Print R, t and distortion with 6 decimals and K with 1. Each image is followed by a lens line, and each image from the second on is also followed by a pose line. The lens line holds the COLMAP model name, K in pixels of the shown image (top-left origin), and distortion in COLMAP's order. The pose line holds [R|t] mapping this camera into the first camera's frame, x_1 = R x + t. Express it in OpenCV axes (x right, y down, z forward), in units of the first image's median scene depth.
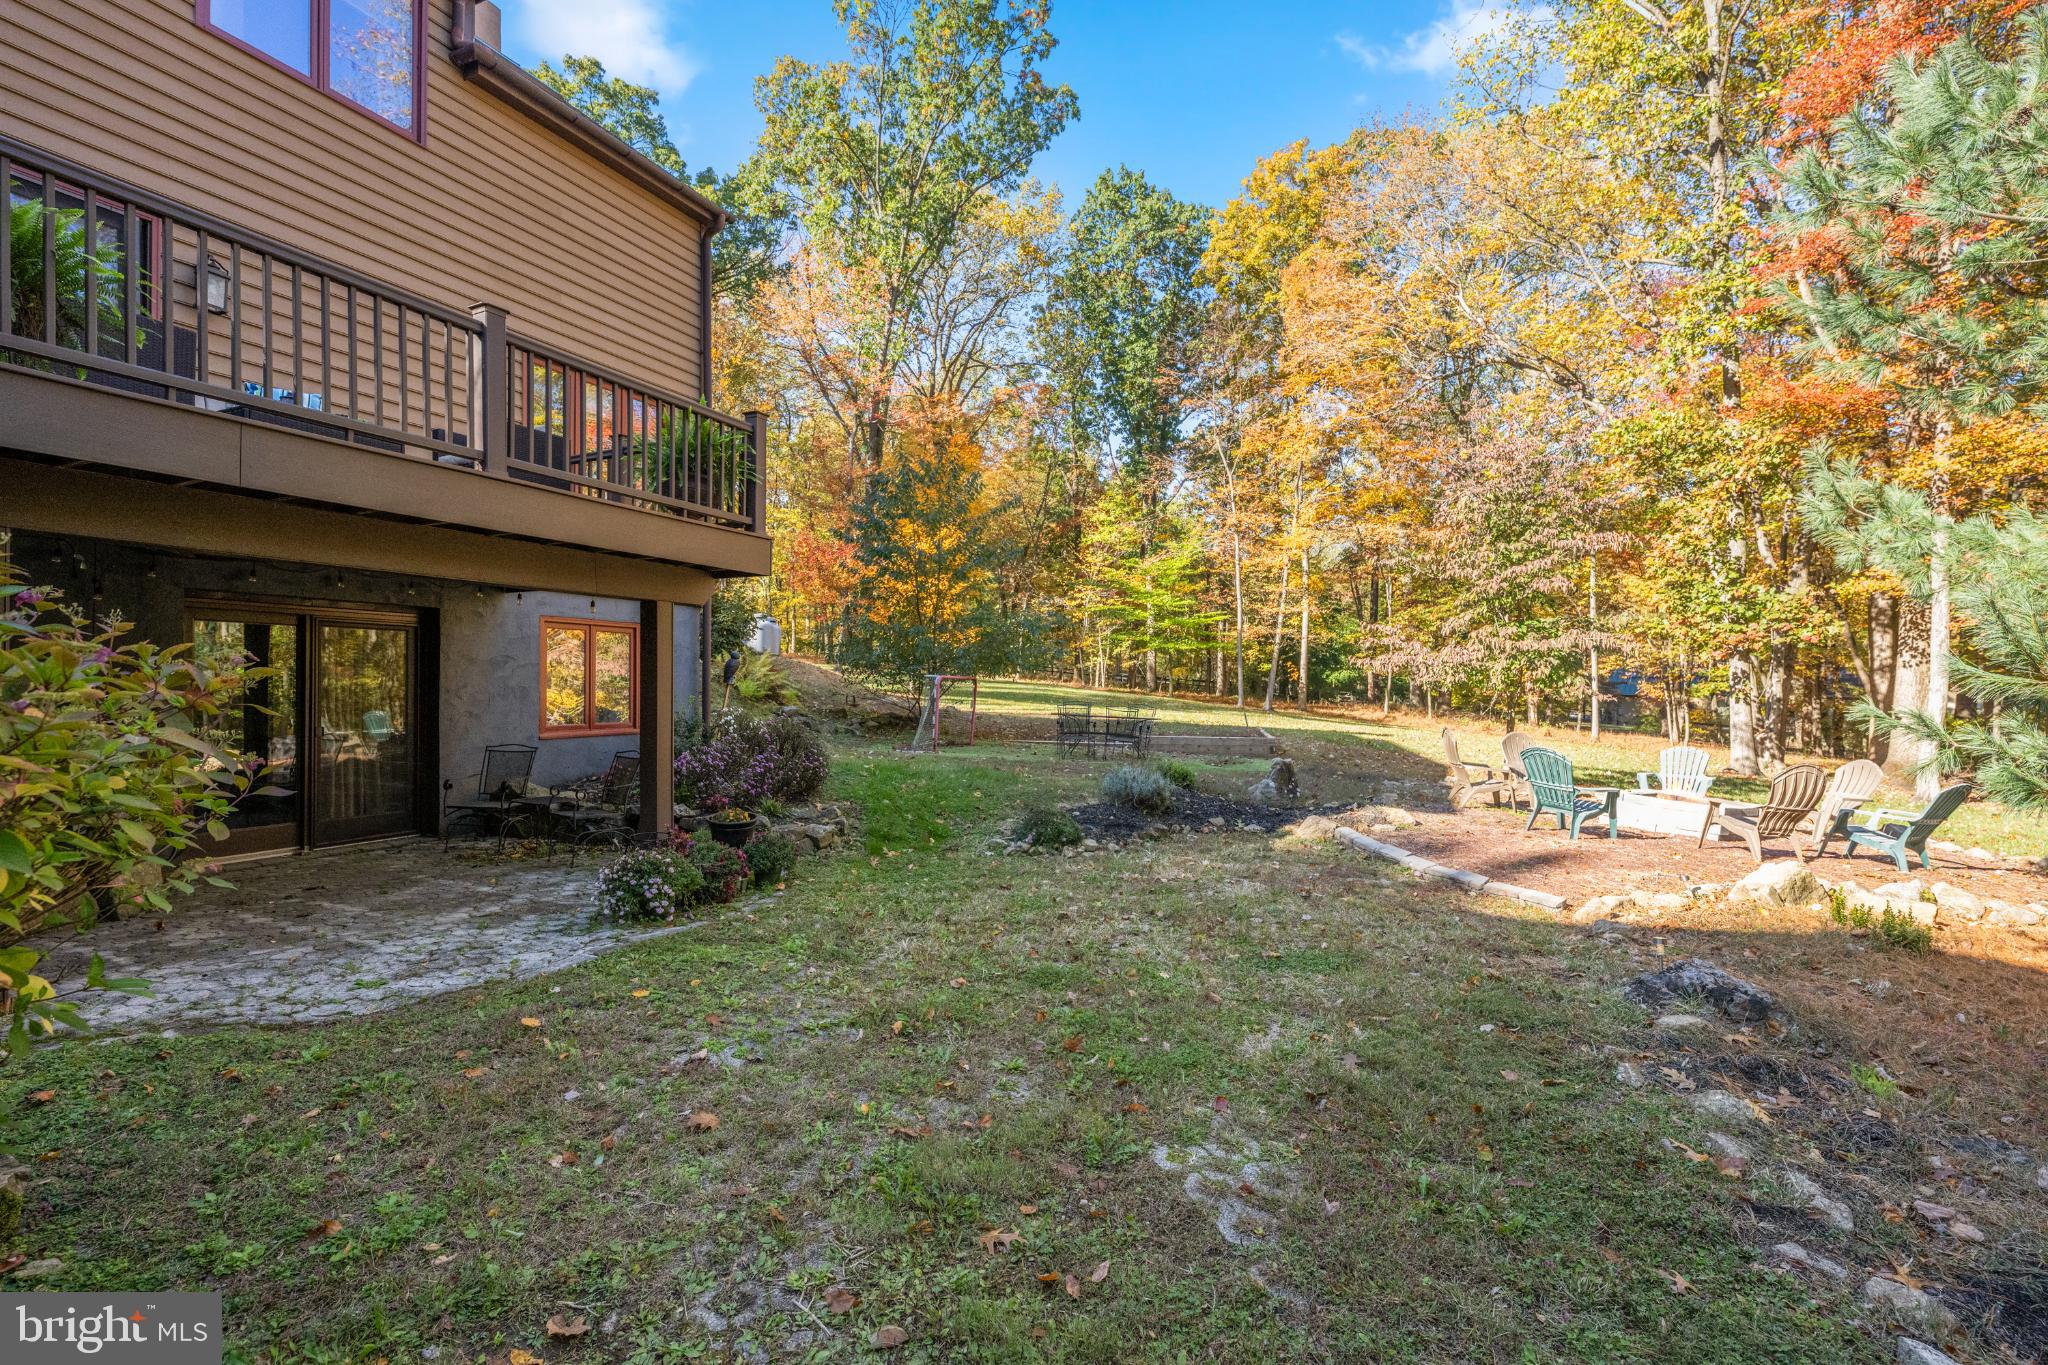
lens RADIAL K [[958.6, 0, 1024.0], [0, 958.6, 682.5], [0, 0, 1]] dist [0.000729, 0.000197]
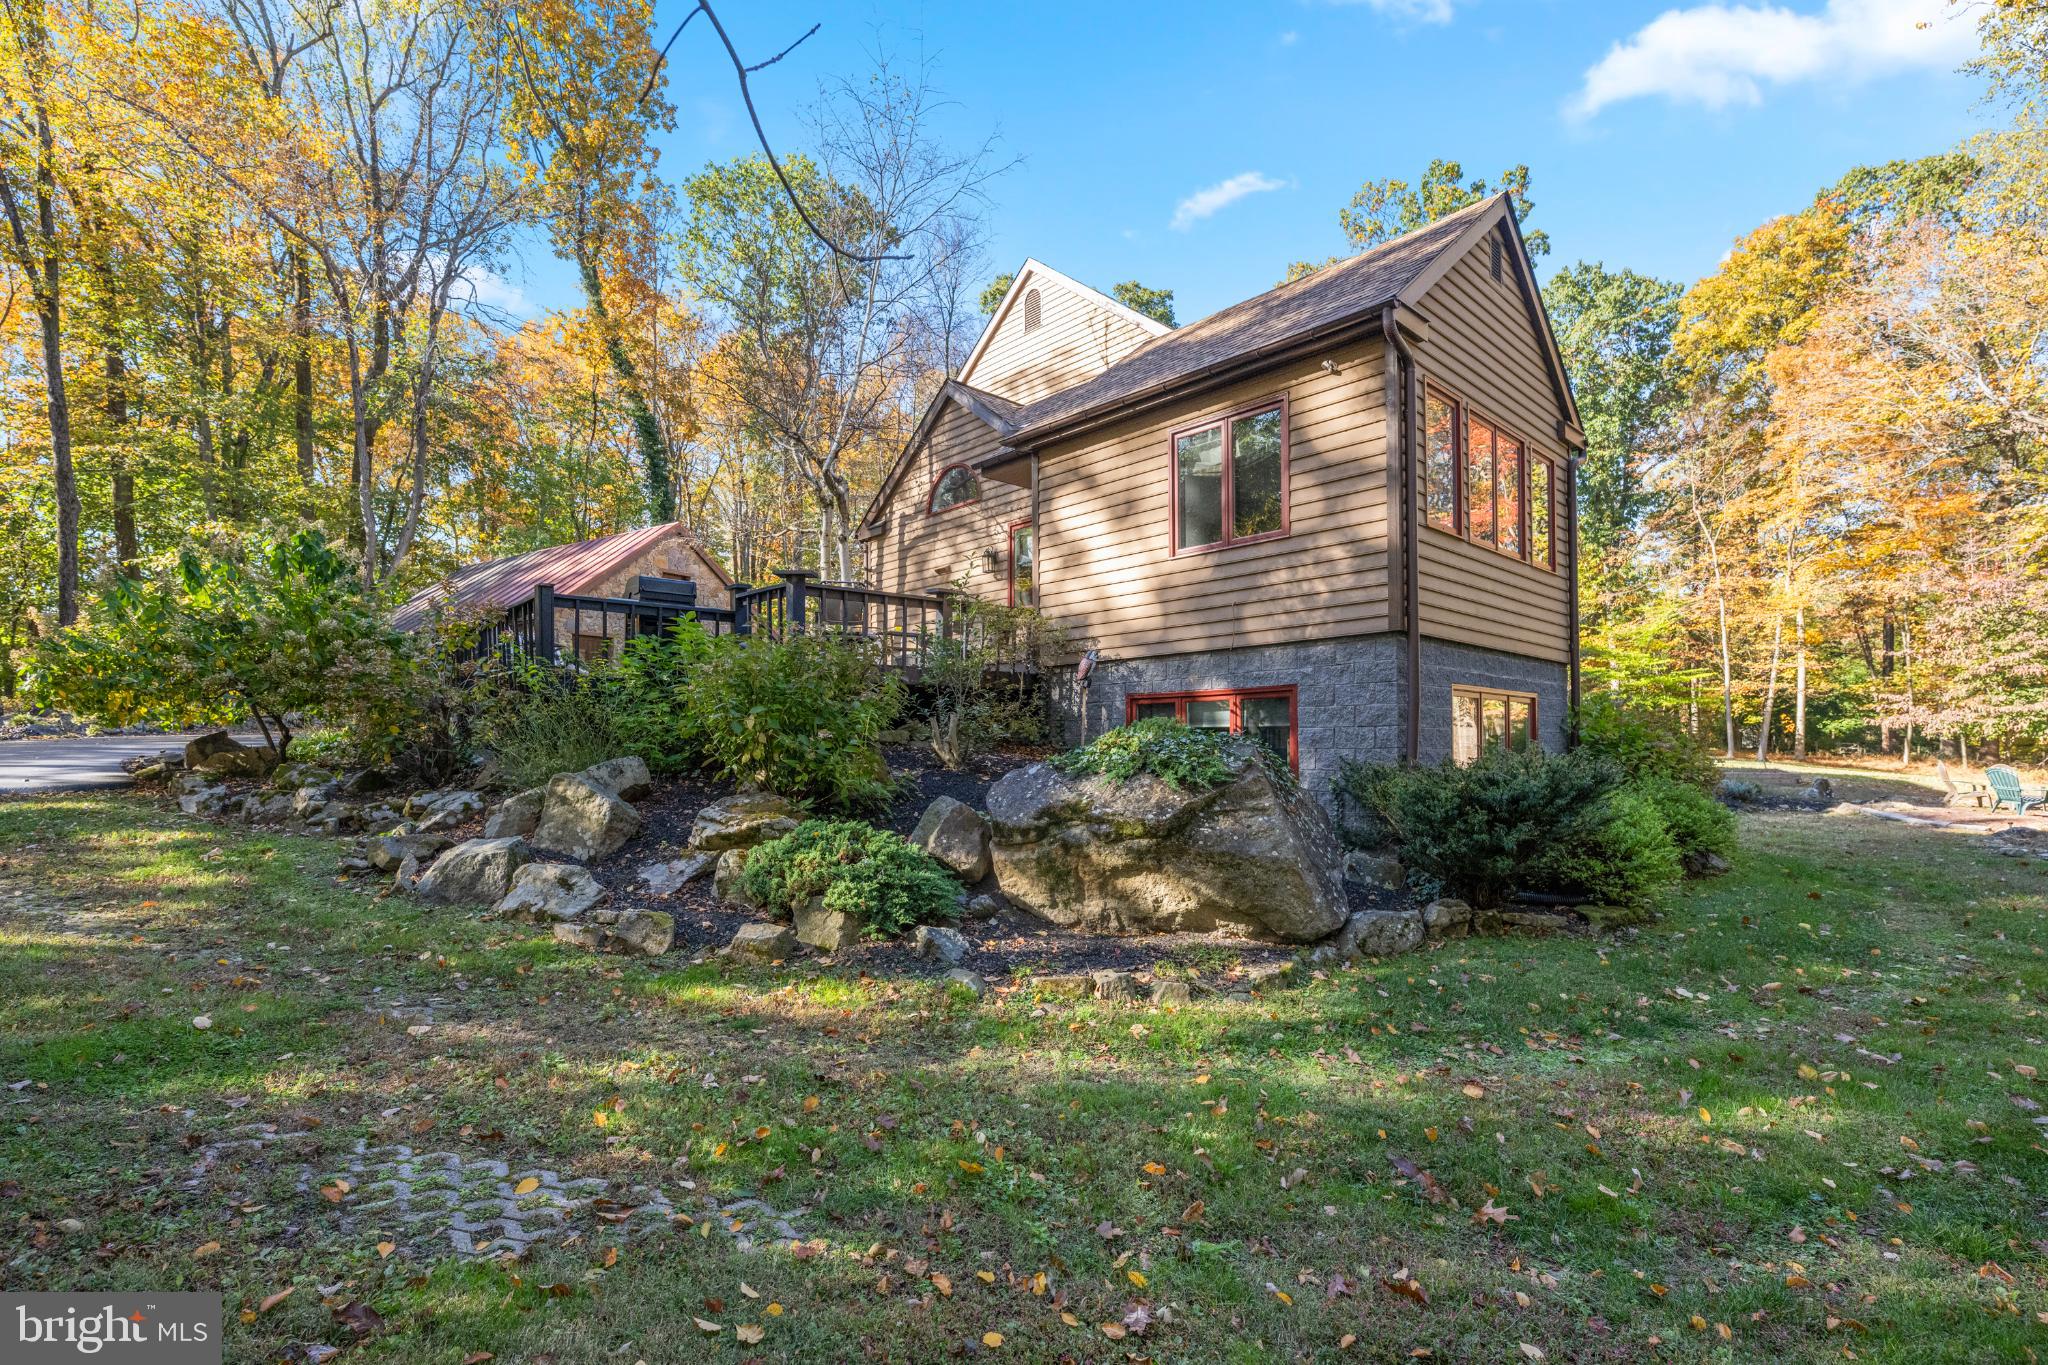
lens RADIAL K [[935.3, 0, 1020.0], [0, 935.3, 730.0], [0, 0, 1]] dist [0.001539, 0.000282]
pose [[0.921096, -0.018644, -0.388890, -0.090601], [0.014025, 0.999793, -0.014713, -0.001131], [0.389084, 0.008098, 0.921167, -0.254131]]
